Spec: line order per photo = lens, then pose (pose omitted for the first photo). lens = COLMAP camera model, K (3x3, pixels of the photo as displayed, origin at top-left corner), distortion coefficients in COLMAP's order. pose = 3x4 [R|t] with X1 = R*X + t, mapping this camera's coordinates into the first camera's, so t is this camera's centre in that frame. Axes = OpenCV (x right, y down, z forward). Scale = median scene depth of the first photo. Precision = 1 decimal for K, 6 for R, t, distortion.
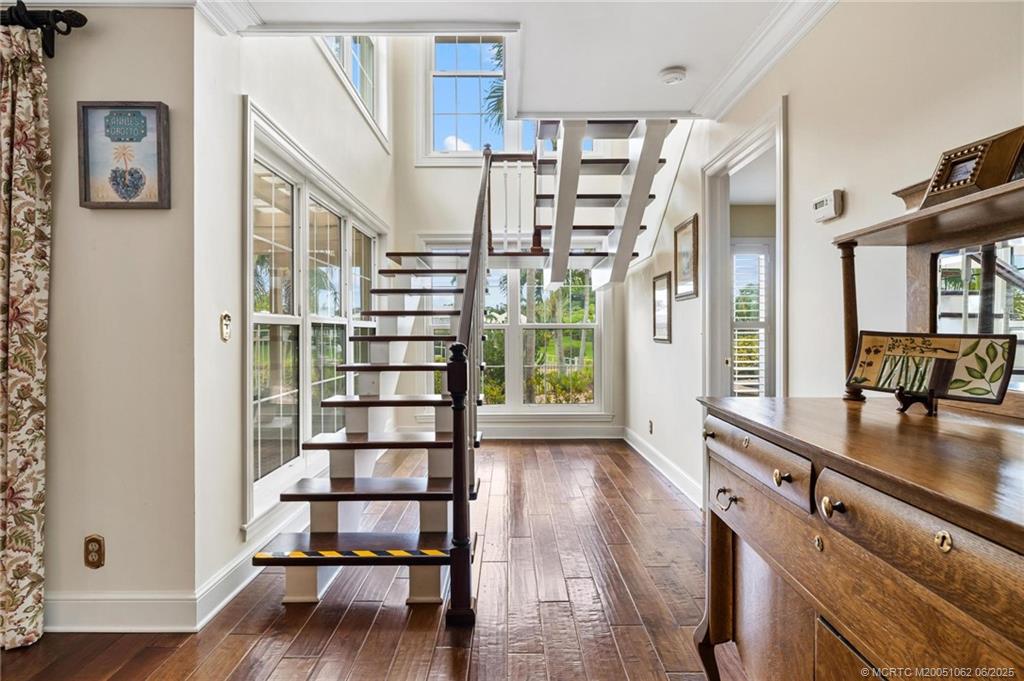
lens RADIAL K [[546.6, 0, 512.0], [0, 546.6, 340.5], [0, 0, 1]] dist [-0.029754, 0.000084]
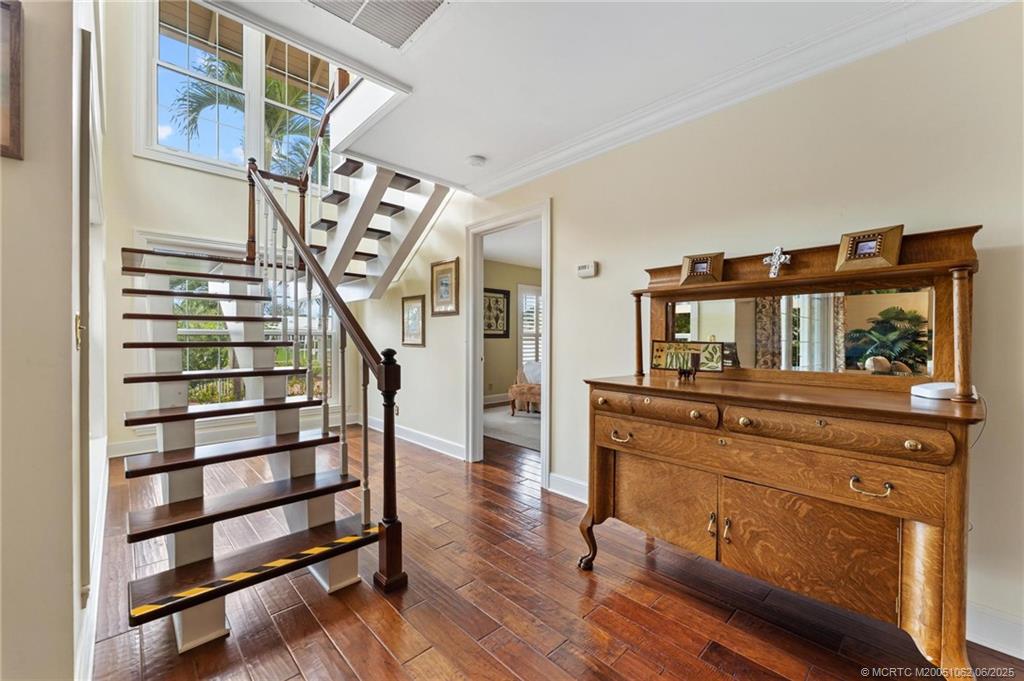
lens RADIAL K [[416.6, 0, 512.0], [0, 416.6, 340.5], [0, 0, 1]] dist [0.000083, -0.000161]
pose [[0.732139, 0.001674, 0.681153, -0.498960], [0.004085, 0.999968, -0.006848, -0.005166], [-0.681143, 0.007796, 0.732109, 0.159391]]
